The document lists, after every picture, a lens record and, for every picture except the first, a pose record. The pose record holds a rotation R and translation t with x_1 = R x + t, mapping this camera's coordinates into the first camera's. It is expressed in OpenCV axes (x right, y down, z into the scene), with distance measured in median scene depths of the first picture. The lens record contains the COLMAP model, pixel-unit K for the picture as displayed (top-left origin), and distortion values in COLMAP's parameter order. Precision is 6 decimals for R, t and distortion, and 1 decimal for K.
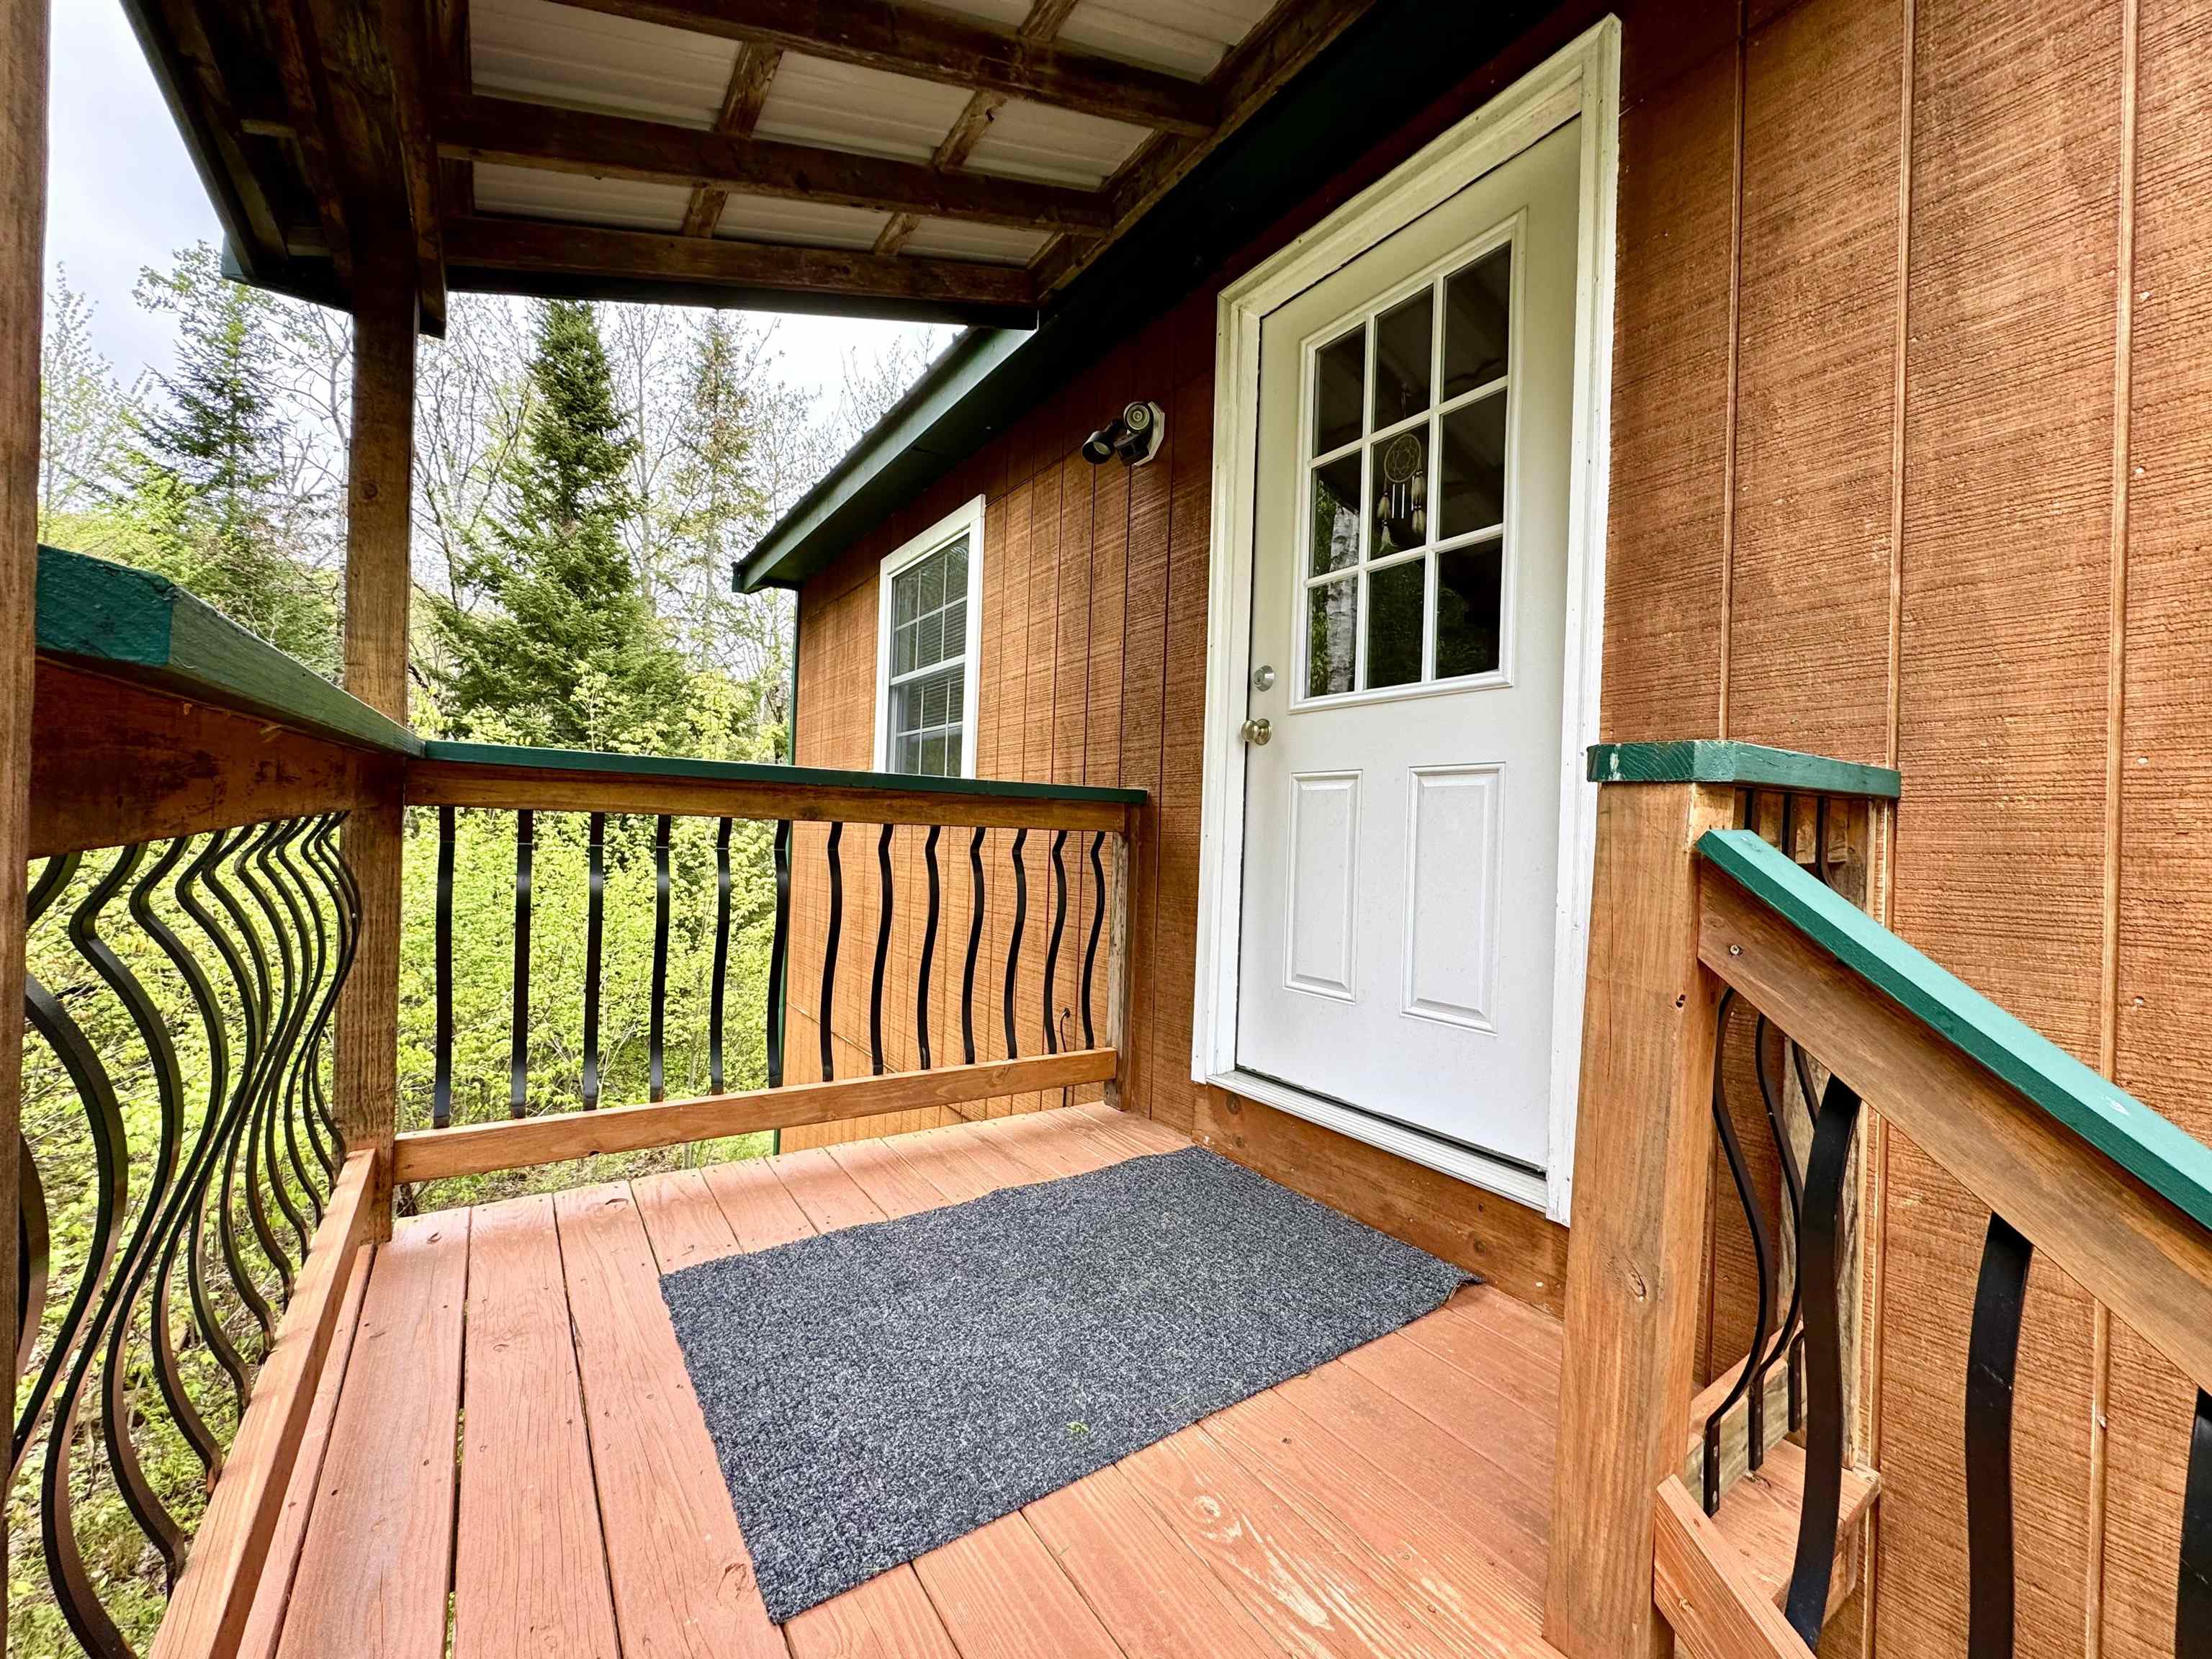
lens RADIAL K [[880.2, 0, 1110.6], [0, 880.2, 828.4], [0, 0, 1]] dist [-0.002215, 0.000337]
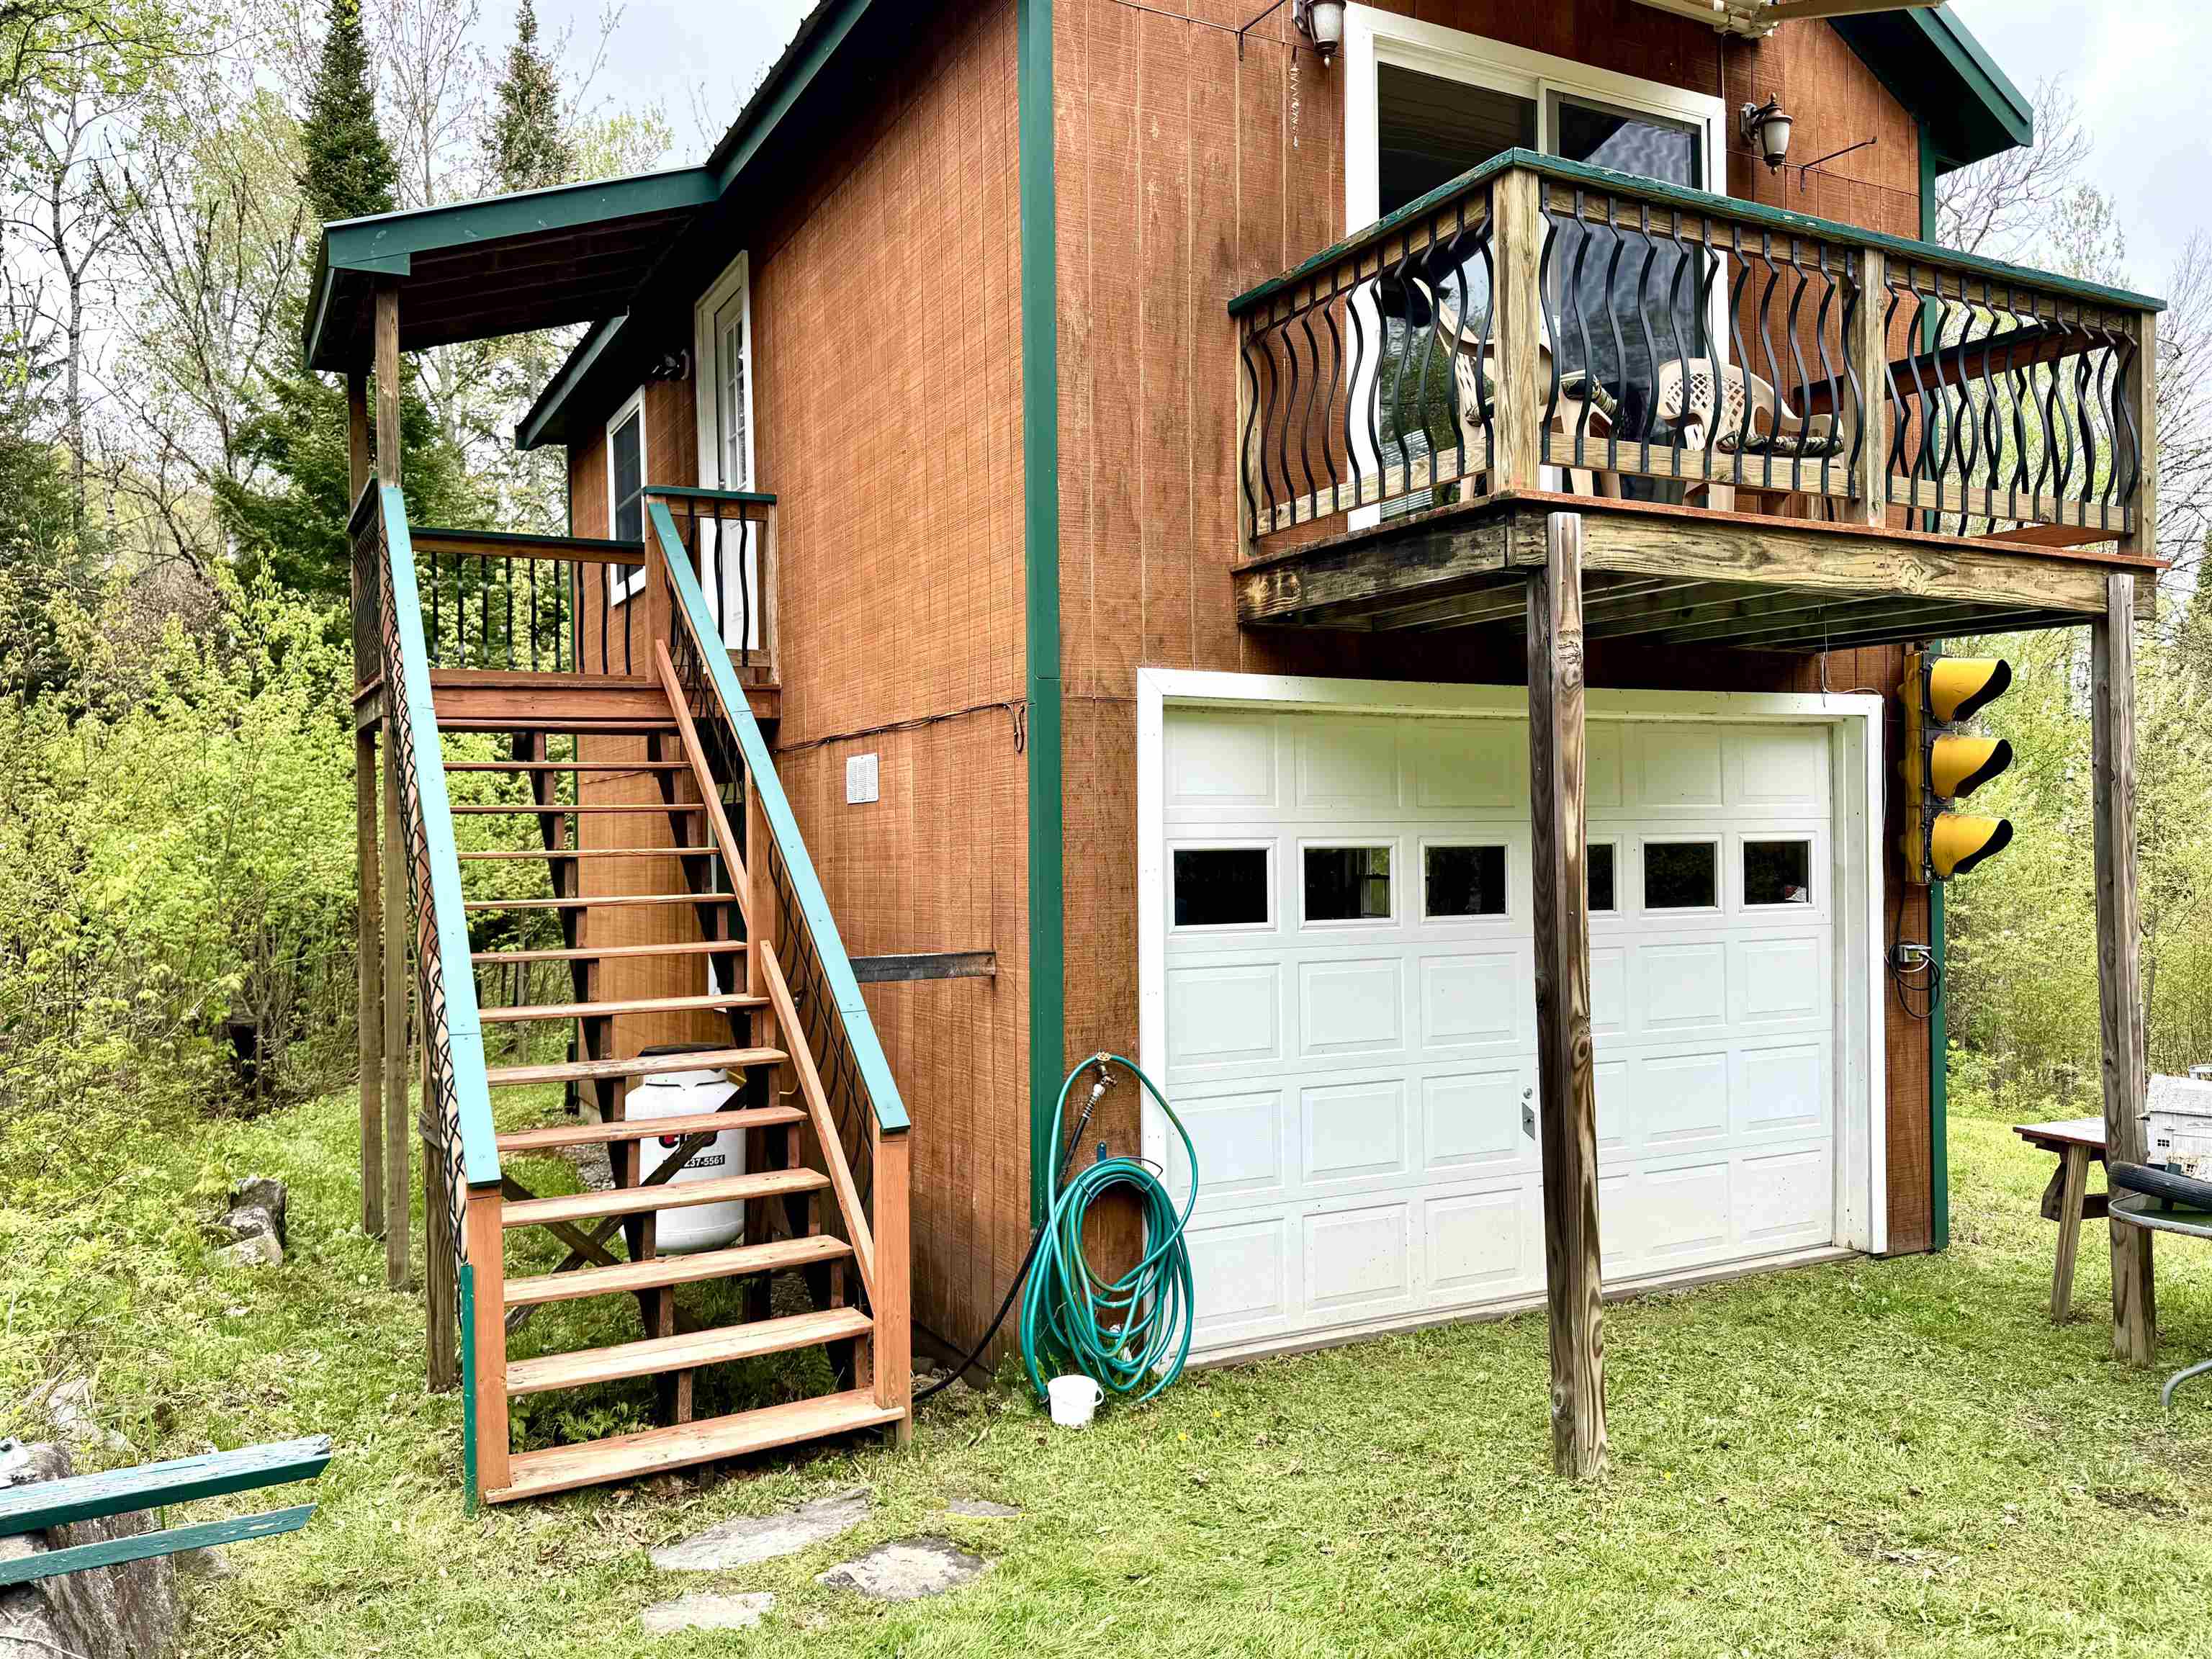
lens RADIAL K [[1699.0, 0, 1106.0], [0, 1699.0, 834.2], [0, 0, 1]] dist [0.014509, -0.007192]
pose [[0.990659, -0.047275, -0.127904, 0.259630], [0.047784, 0.998857, 0.000911, 0.118404], [0.127715, -0.007014, 0.991786, -0.489932]]
